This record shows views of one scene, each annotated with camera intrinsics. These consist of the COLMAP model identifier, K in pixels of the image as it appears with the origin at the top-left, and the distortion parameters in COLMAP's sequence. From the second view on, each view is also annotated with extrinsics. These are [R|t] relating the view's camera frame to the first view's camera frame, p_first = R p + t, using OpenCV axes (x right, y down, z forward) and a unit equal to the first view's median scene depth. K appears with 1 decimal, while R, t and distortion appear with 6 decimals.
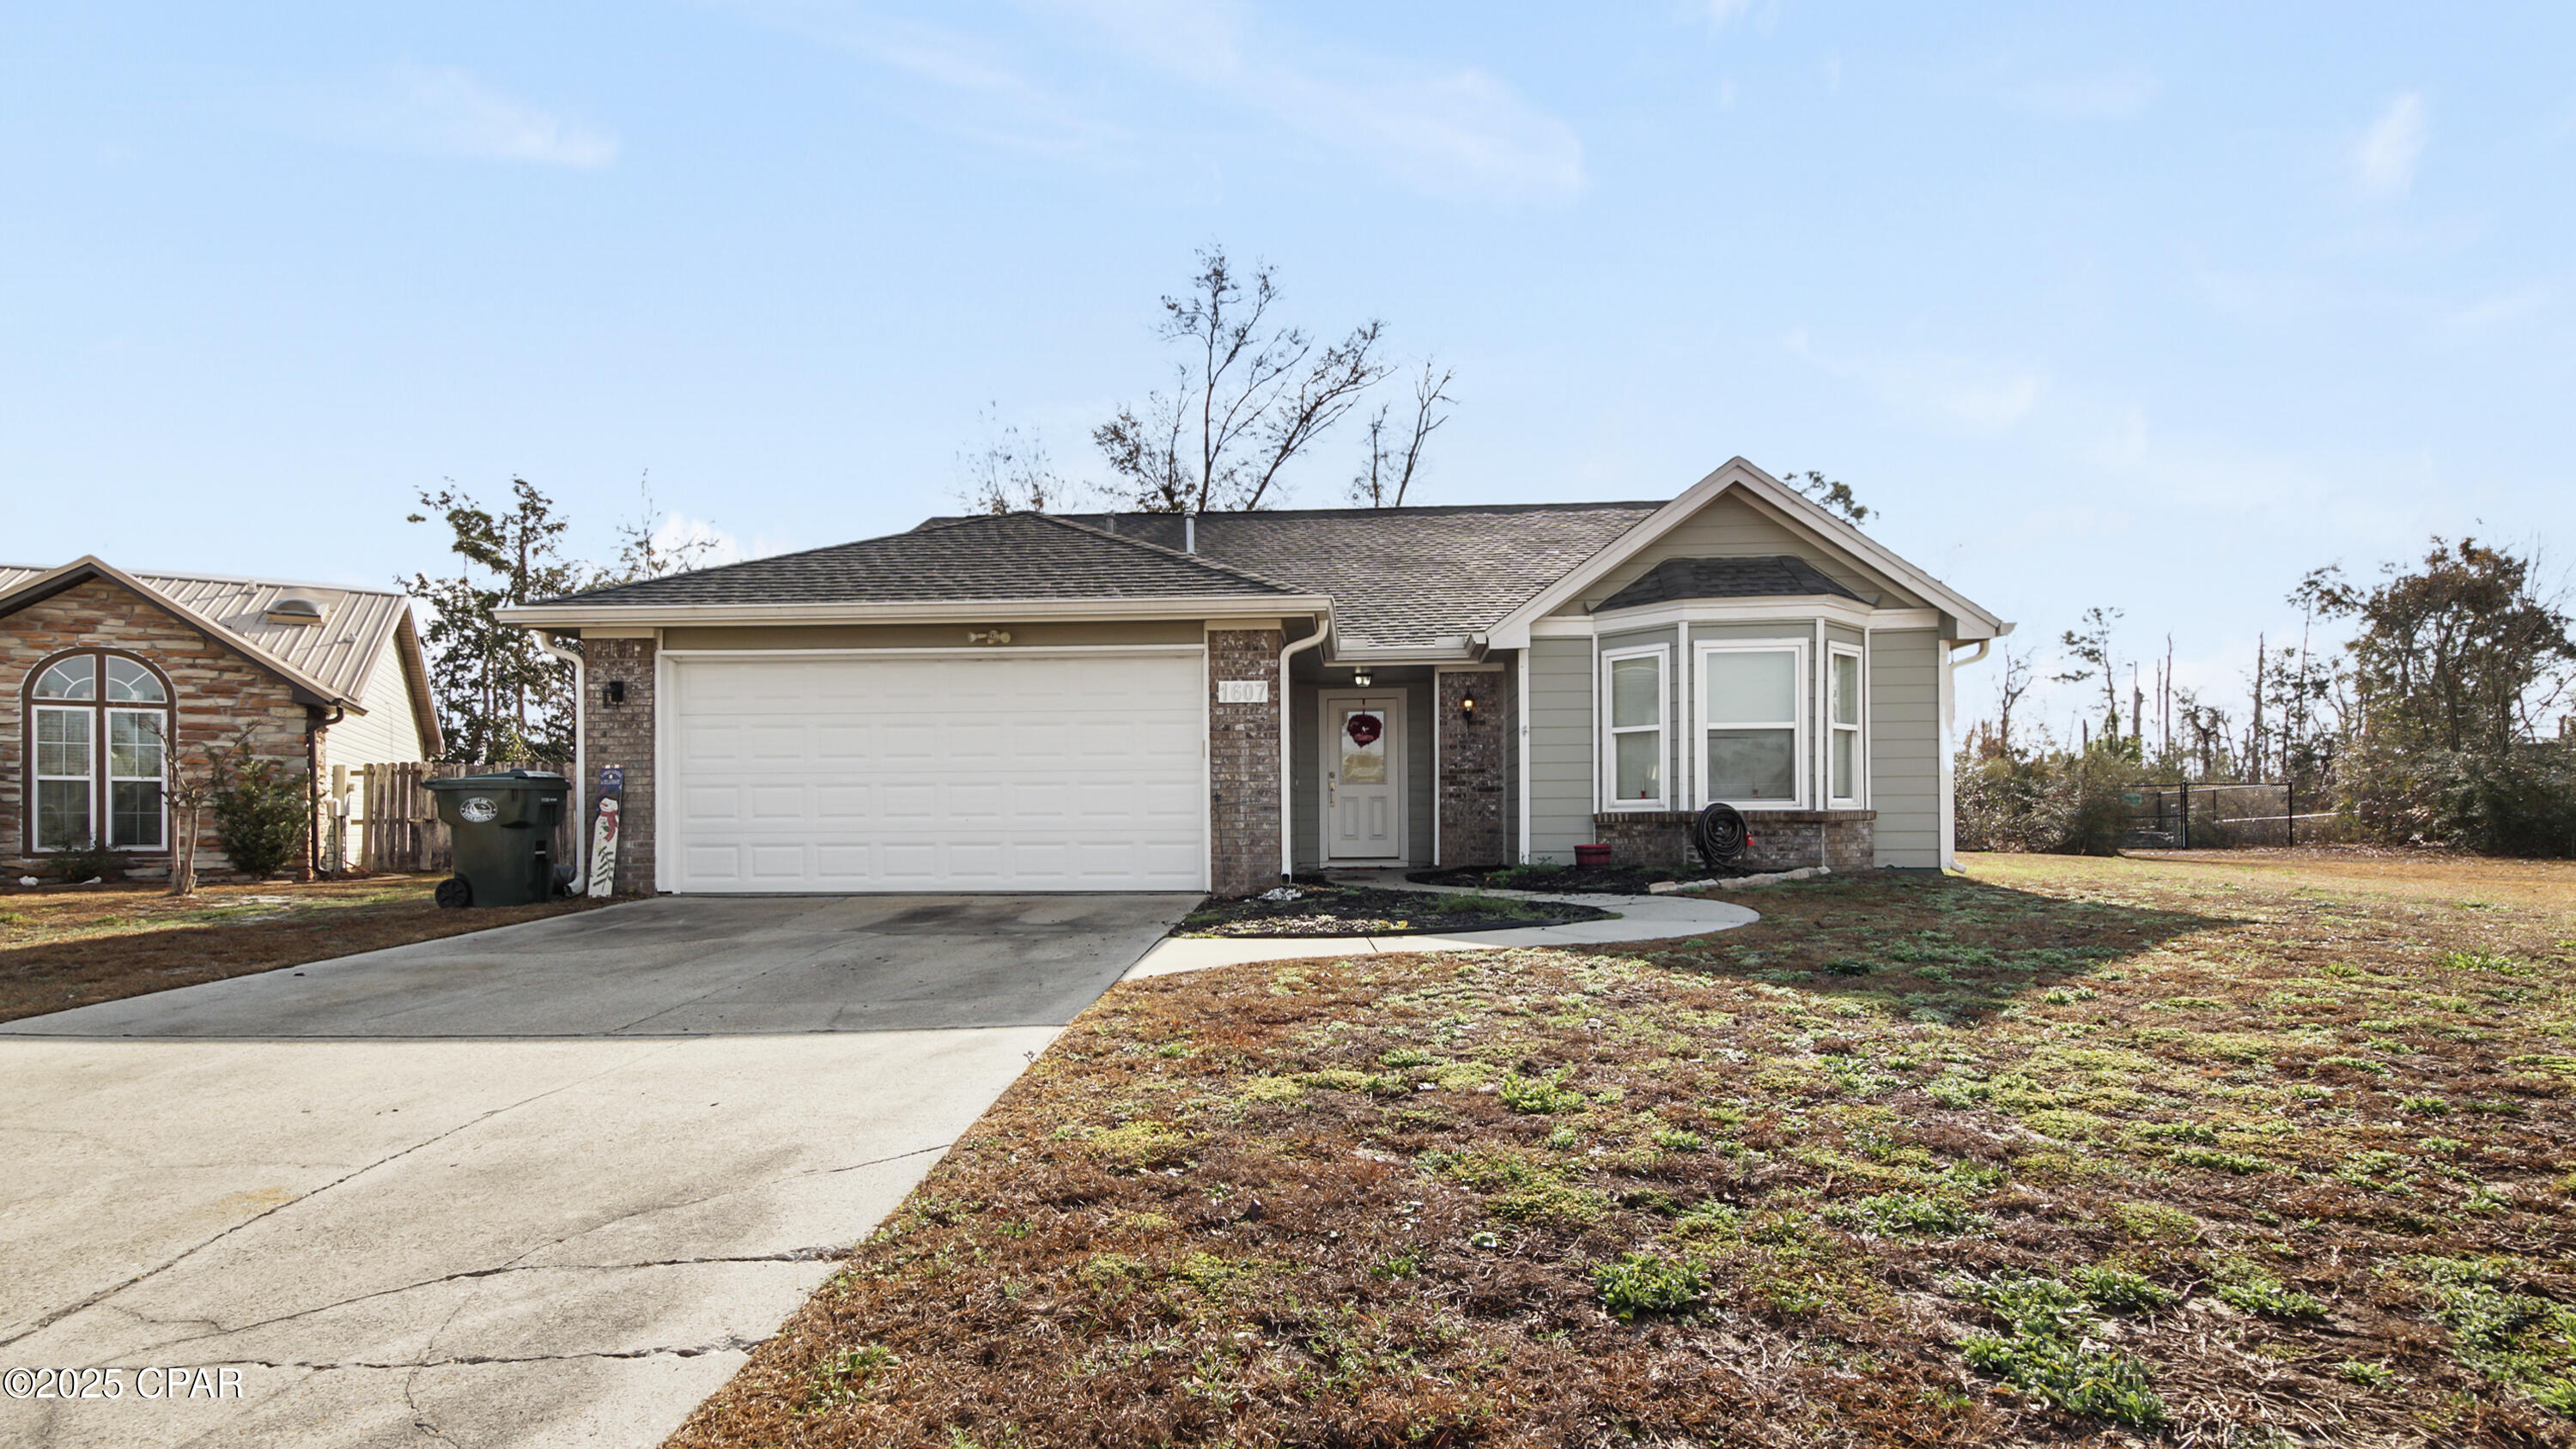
lens RADIAL K [[1189.2, 0, 1286.6], [0, 1189.2, 827.6], [0, 0, 1]] dist [0.001321, -0.002793]
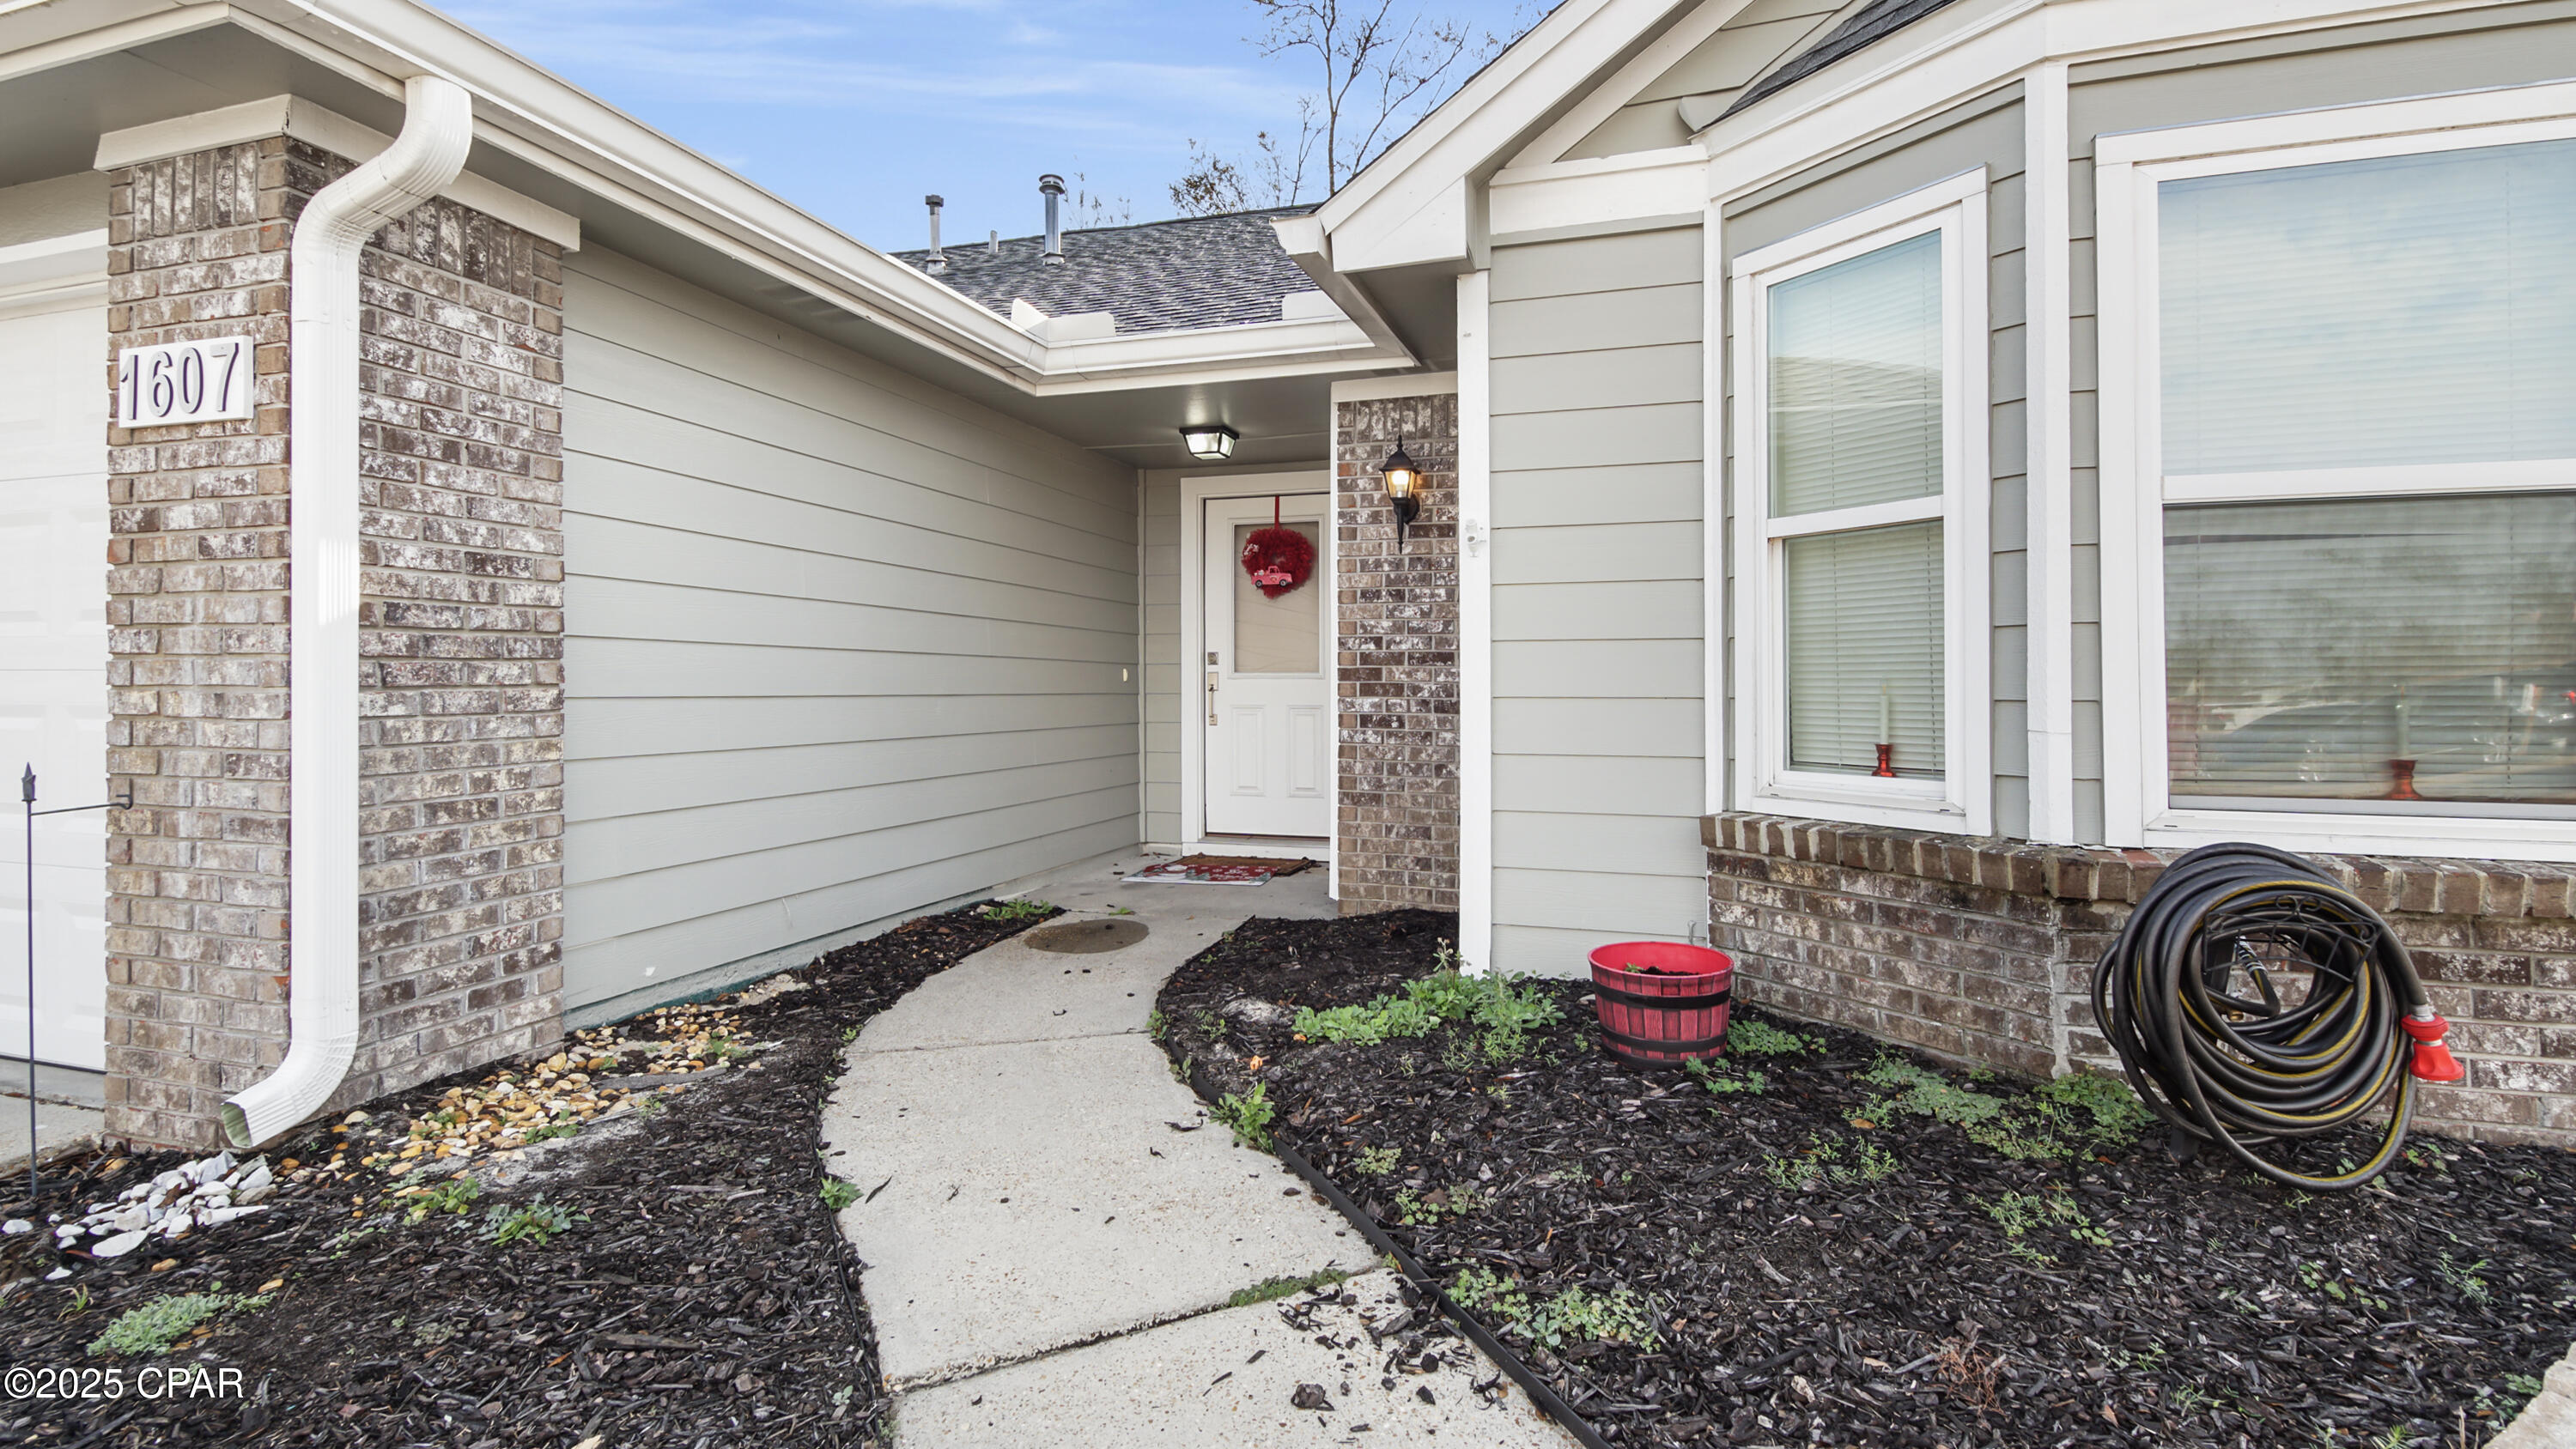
lens RADIAL K [[1189.2, 0, 1296.3], [0, 1189.2, 666.3], [0, 0, 1]] dist [0.001321, -0.002793]
pose [[0.969441, 0.005376, -0.245264, 0.244232], [-0.010051, 0.999791, -0.017815, -0.043901], [0.245117, 0.019736, 0.969293, 0.727583]]
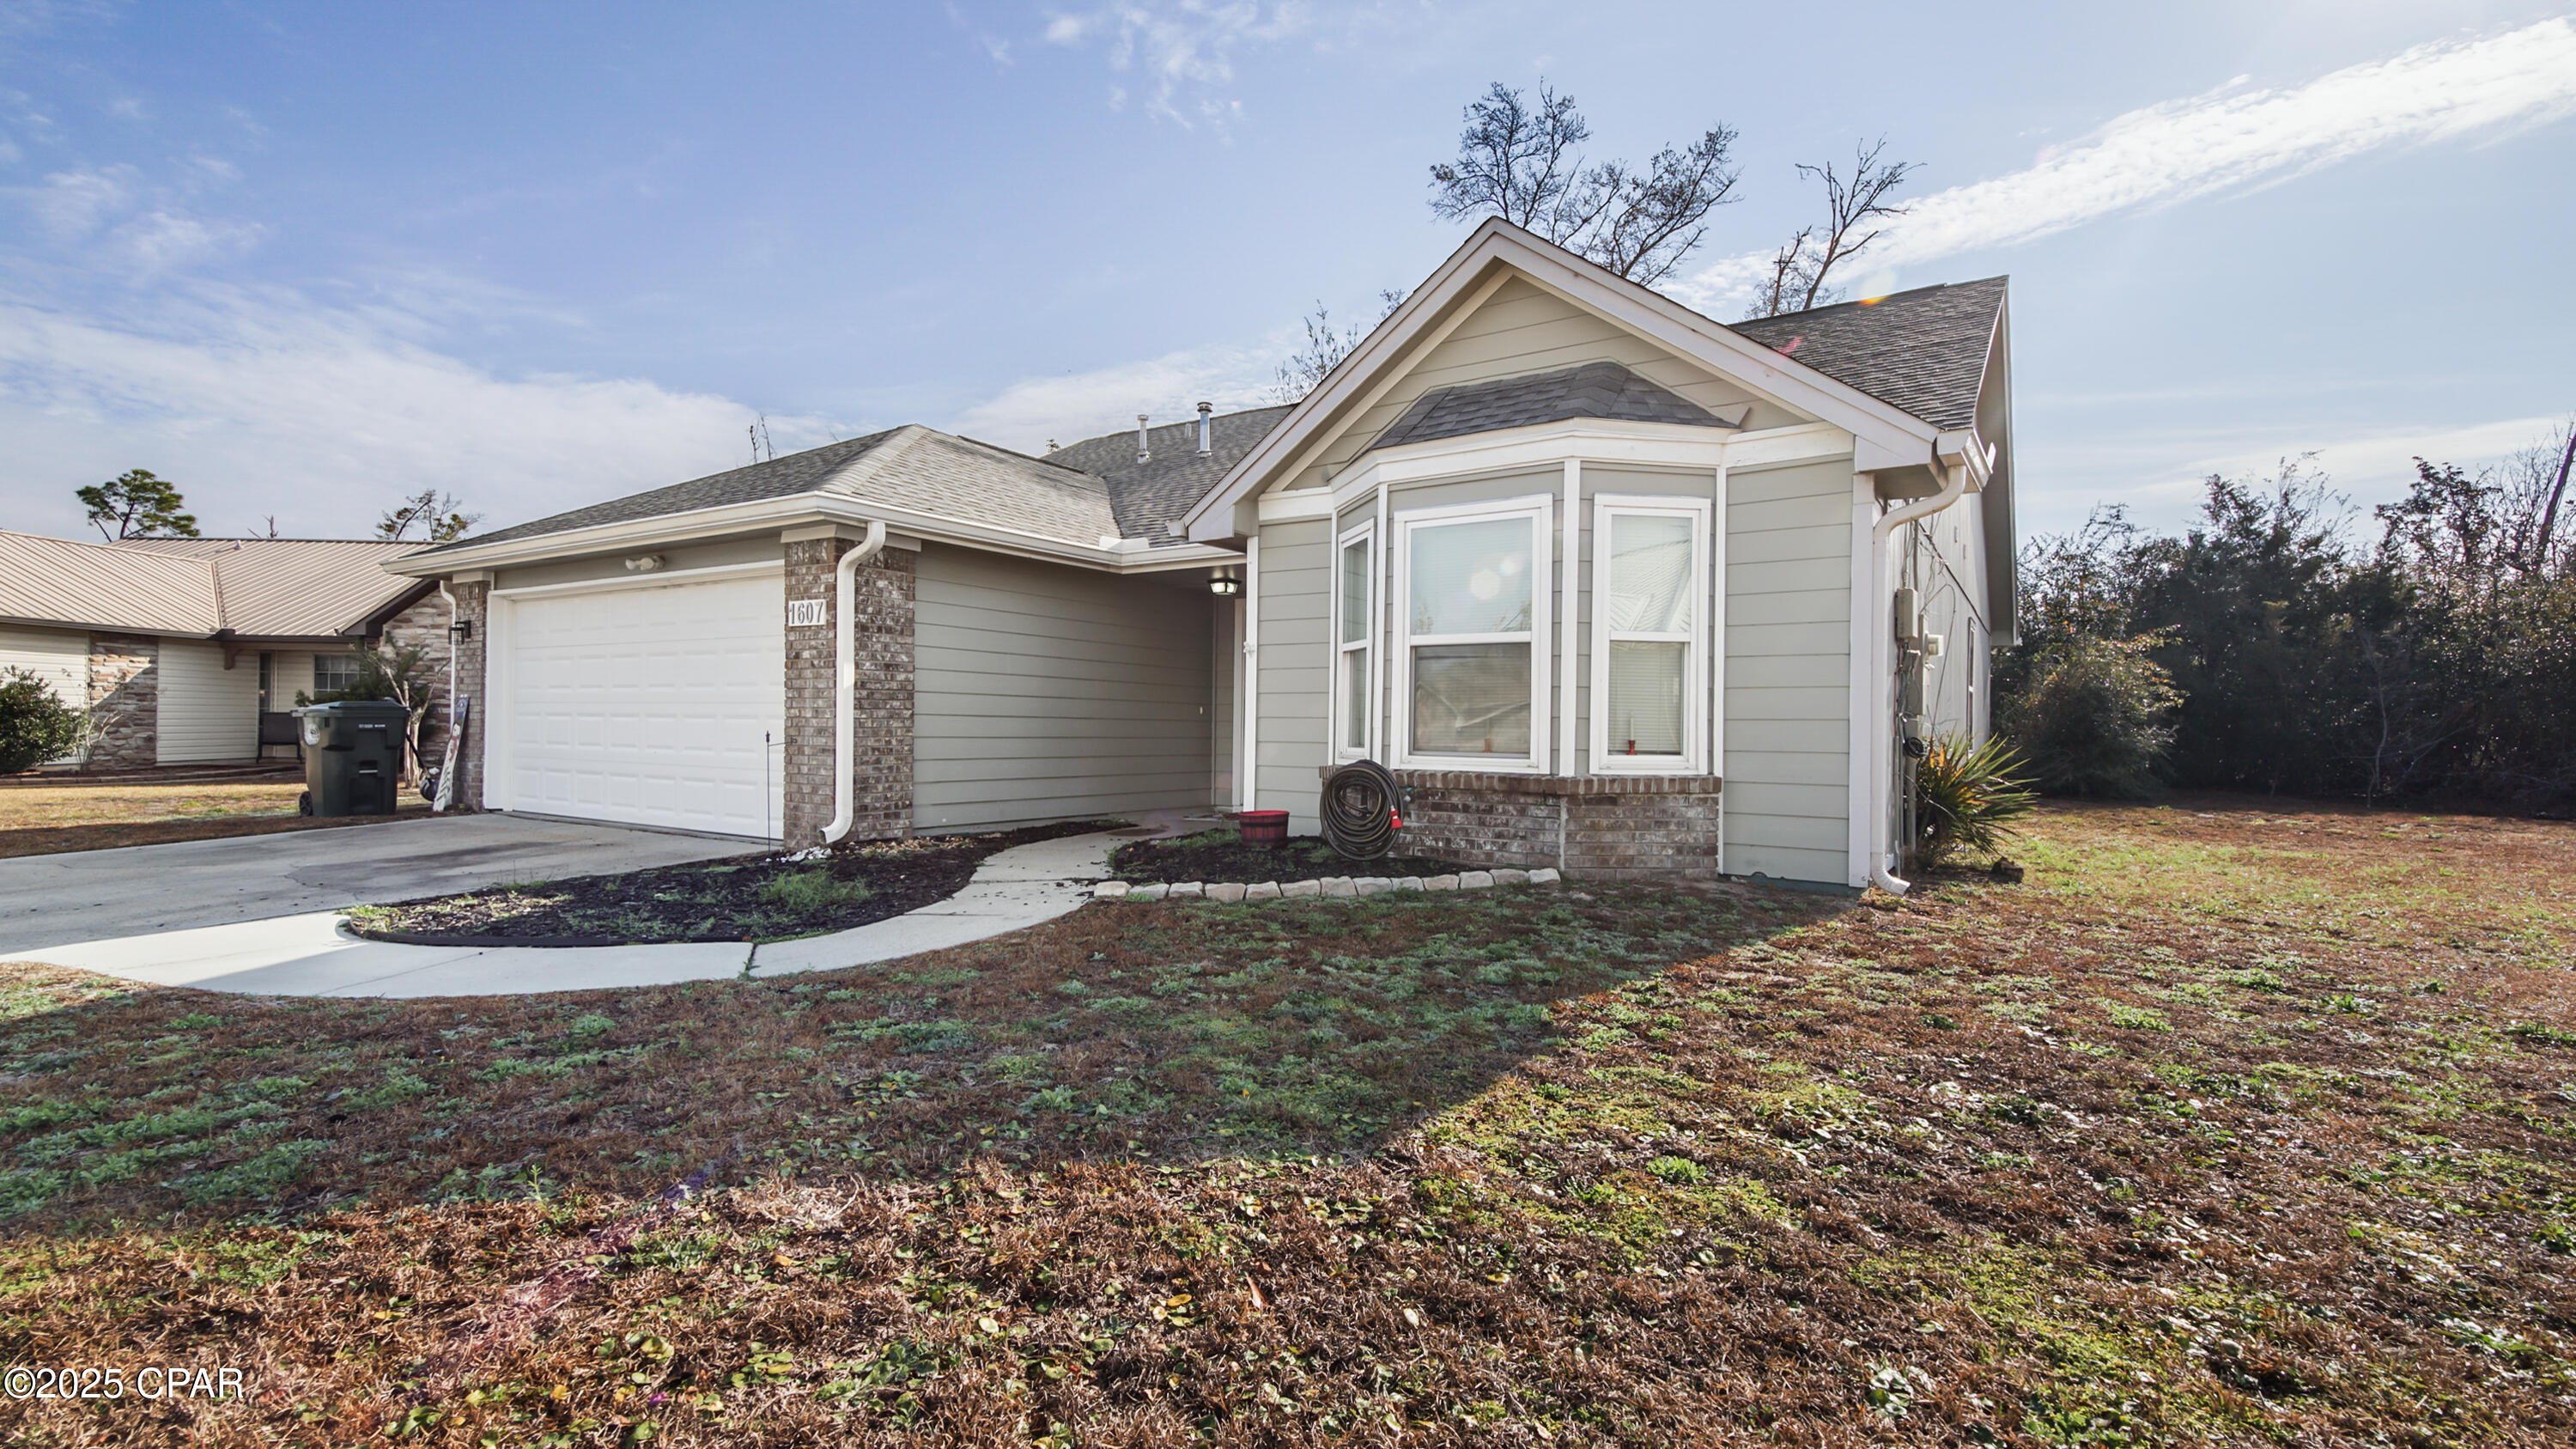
lens RADIAL K [[1189.6, 0, 1291.7], [0, 1189.6, 710.0], [0, 0, 1]] dist [0.001321, -0.002793]
pose [[0.859370, 0.010907, -0.511238, 0.632379], [-0.020830, 0.999689, -0.013686, -0.036312], [0.510930, 0.022411, 0.859330, 0.402705]]
